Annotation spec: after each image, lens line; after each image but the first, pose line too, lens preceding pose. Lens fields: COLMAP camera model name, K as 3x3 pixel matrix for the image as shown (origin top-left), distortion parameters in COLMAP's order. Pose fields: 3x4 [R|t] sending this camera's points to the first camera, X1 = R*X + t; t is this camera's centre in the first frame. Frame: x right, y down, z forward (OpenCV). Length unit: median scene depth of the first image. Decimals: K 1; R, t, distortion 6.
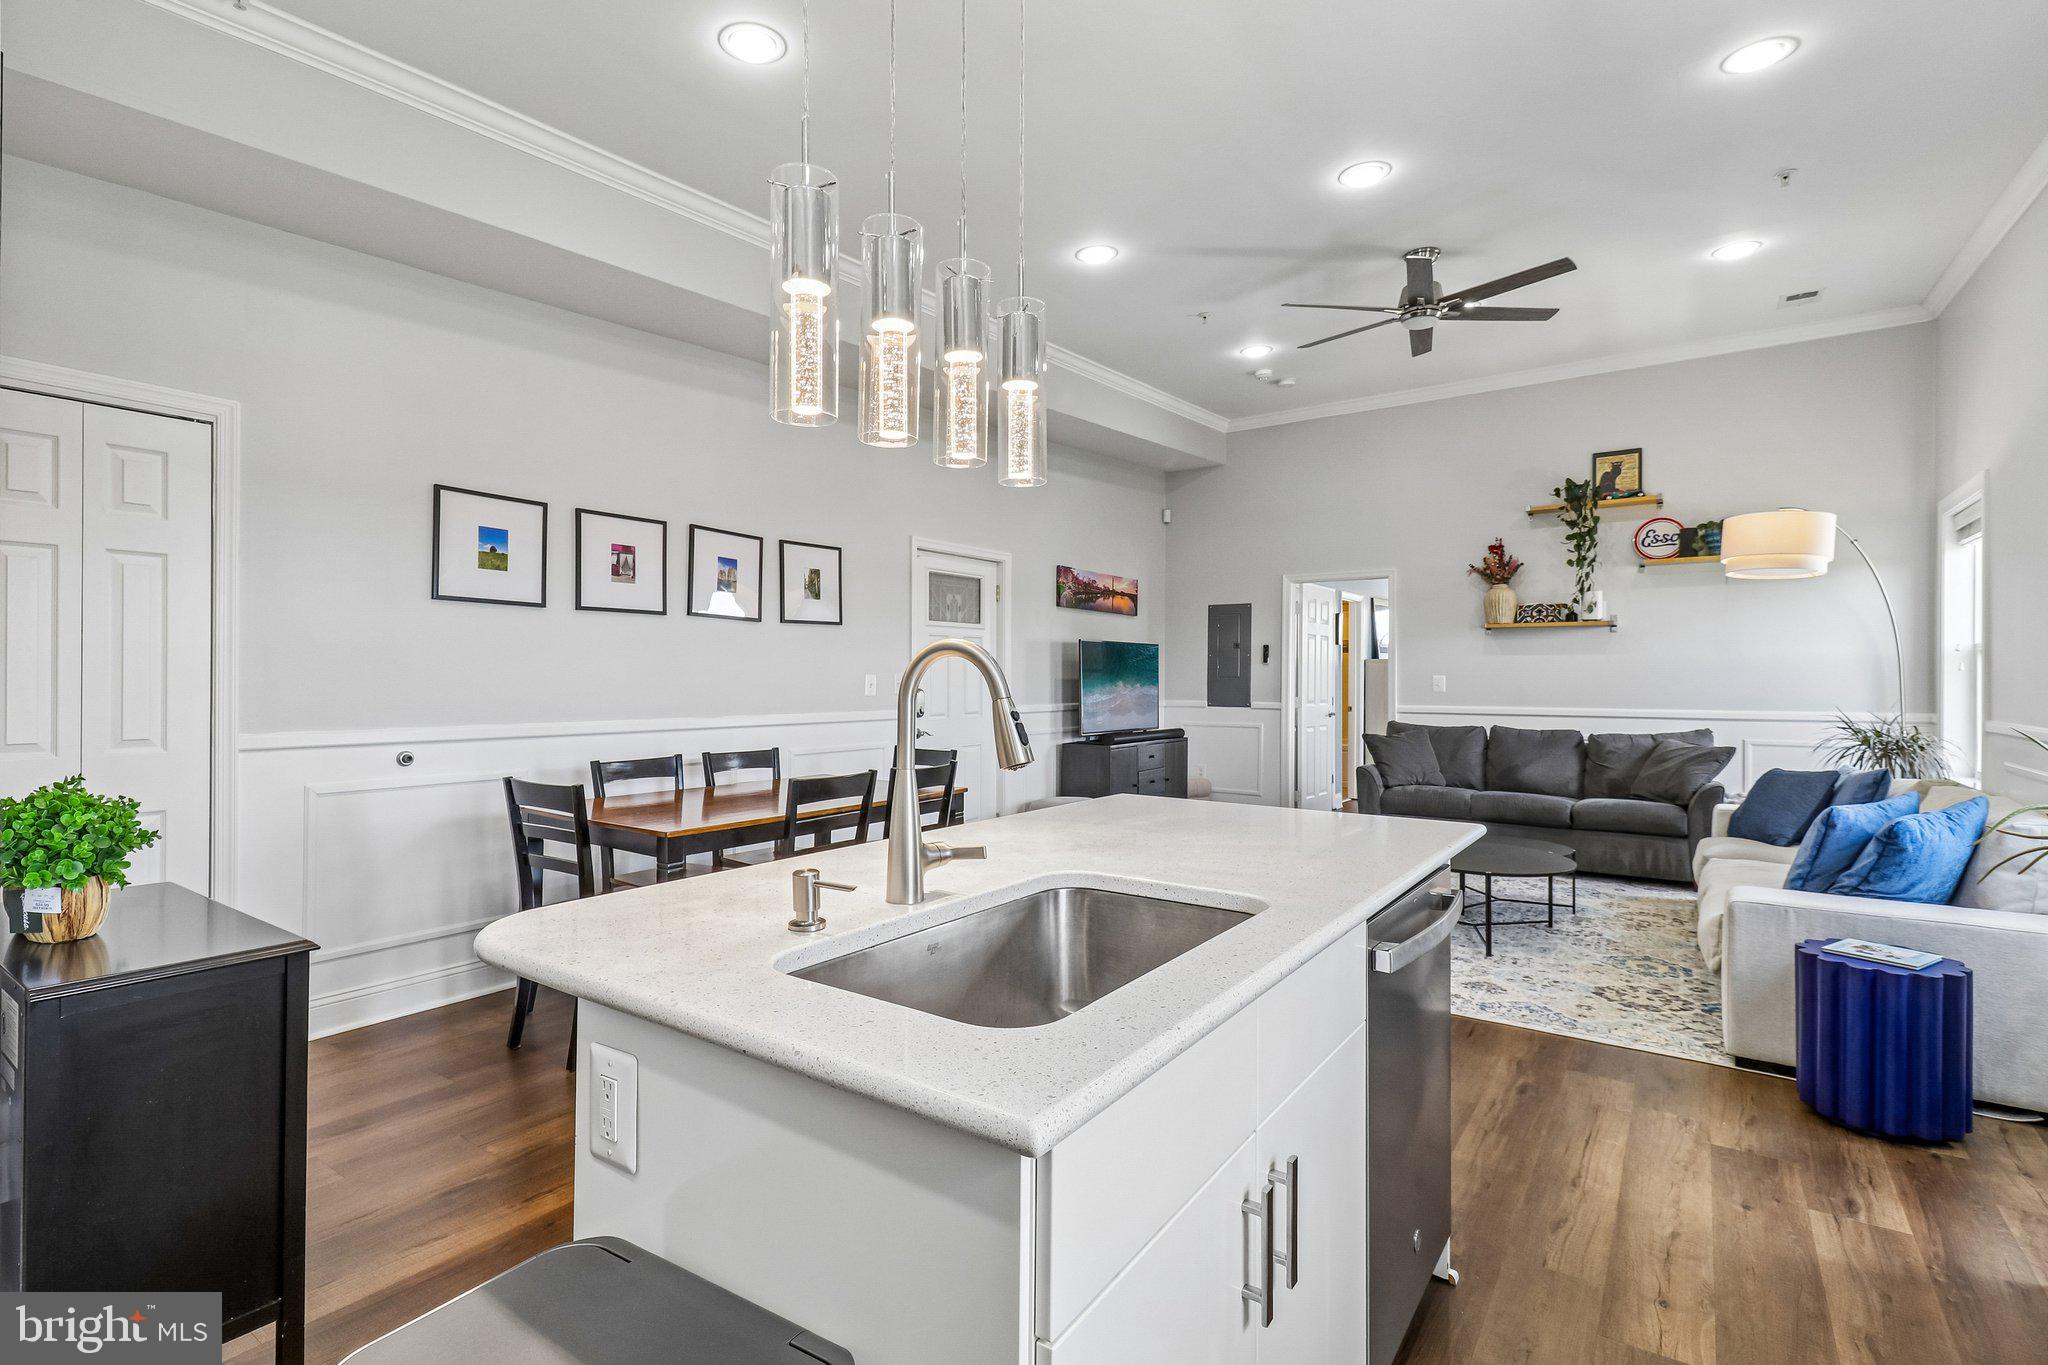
lens RADIAL K [[949.2, 0, 1018.8], [0, 949.2, 670.5], [0, 0, 1]] dist [0.051776, -0.031925]
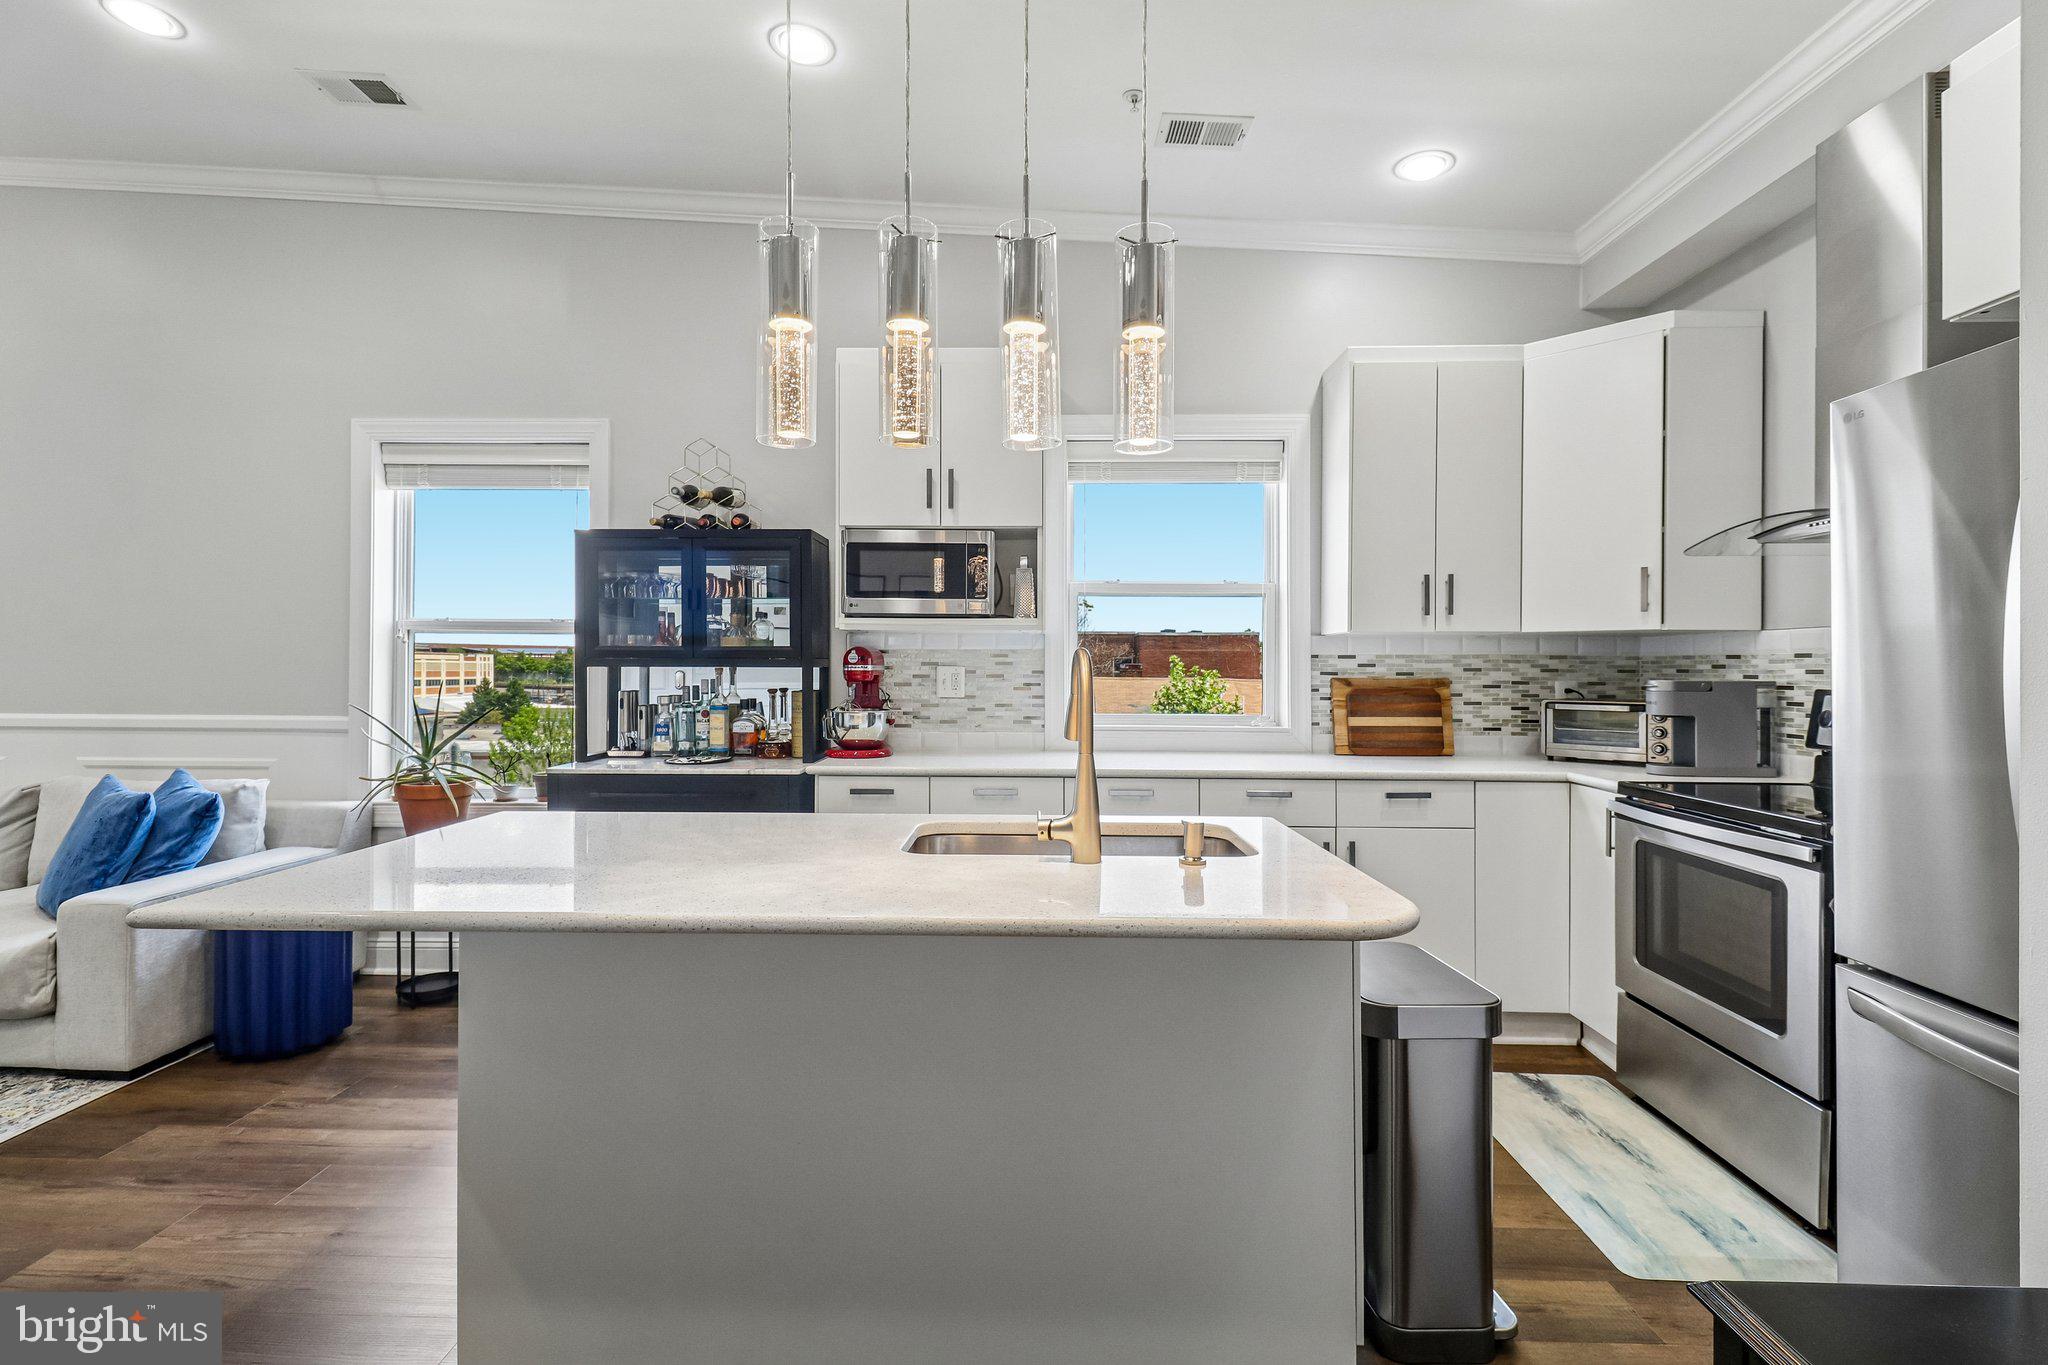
lens RADIAL K [[933.9, 0, 1020.2], [0, 933.9, 681.4], [0, 0, 1]] dist [0.010210, -0.010666]
pose [[-0.565448, -0.014568, 0.824655, -0.239270], [-0.015085, 0.999859, 0.007320, 0.000861], [-0.824646, -0.008301, -0.565588, 0.395619]]
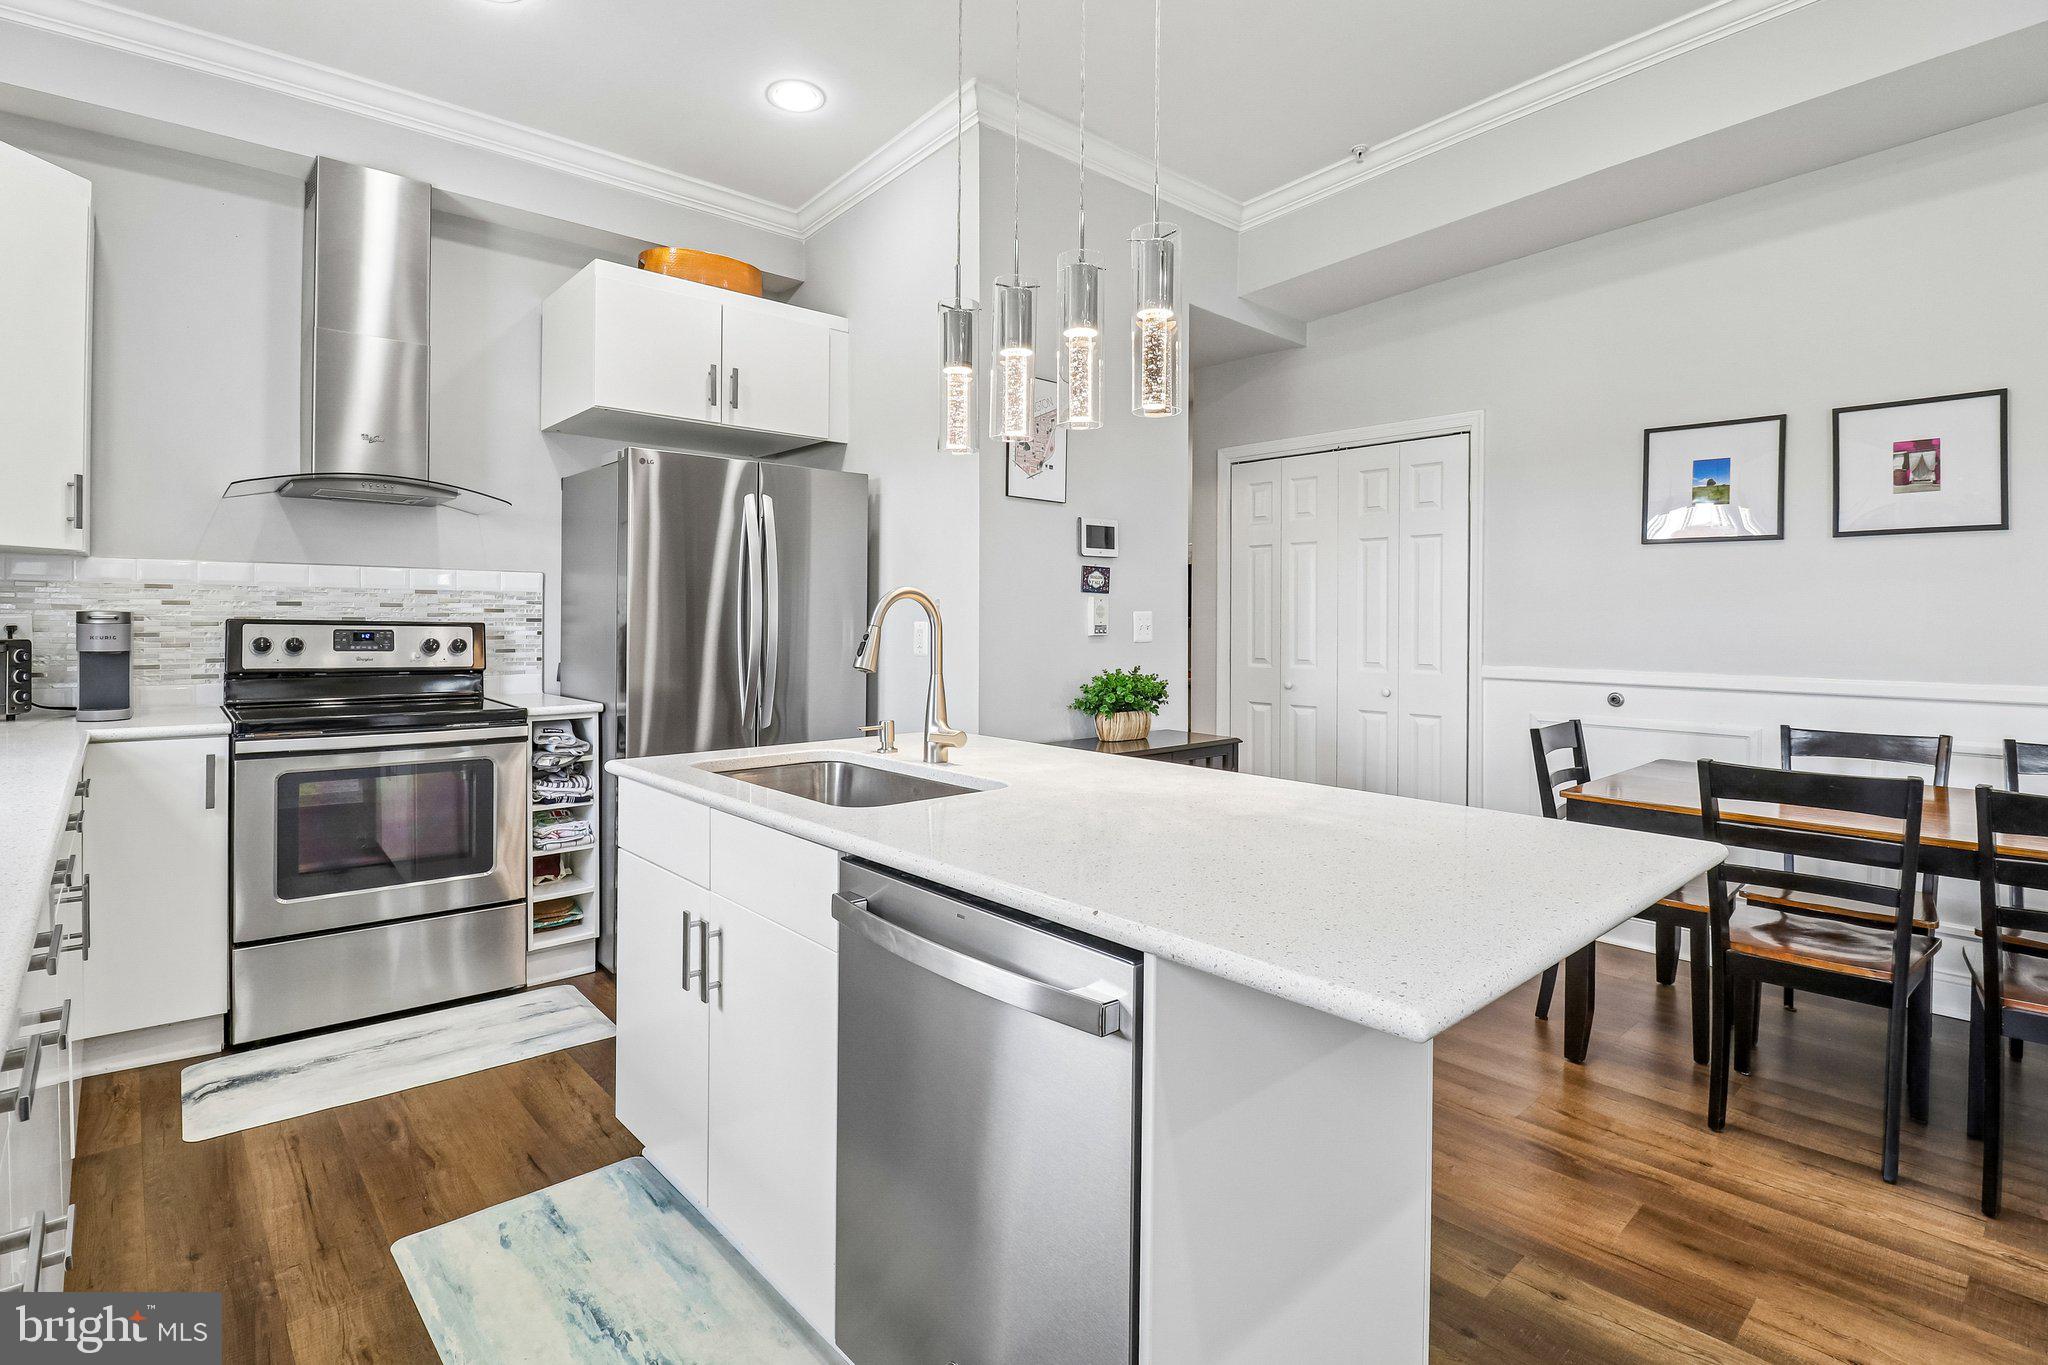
lens RADIAL K [[991.1, 0, 1000.4], [0, 991.1, 623.7], [0, 0, 1]] dist [0.003395, -0.011690]
pose [[-0.234193, -0.000810, -0.972190, 0.314555], [0.000895, 0.999999, -0.001048, 0.005144], [0.972190, -0.001115, -0.234192, 0.335358]]
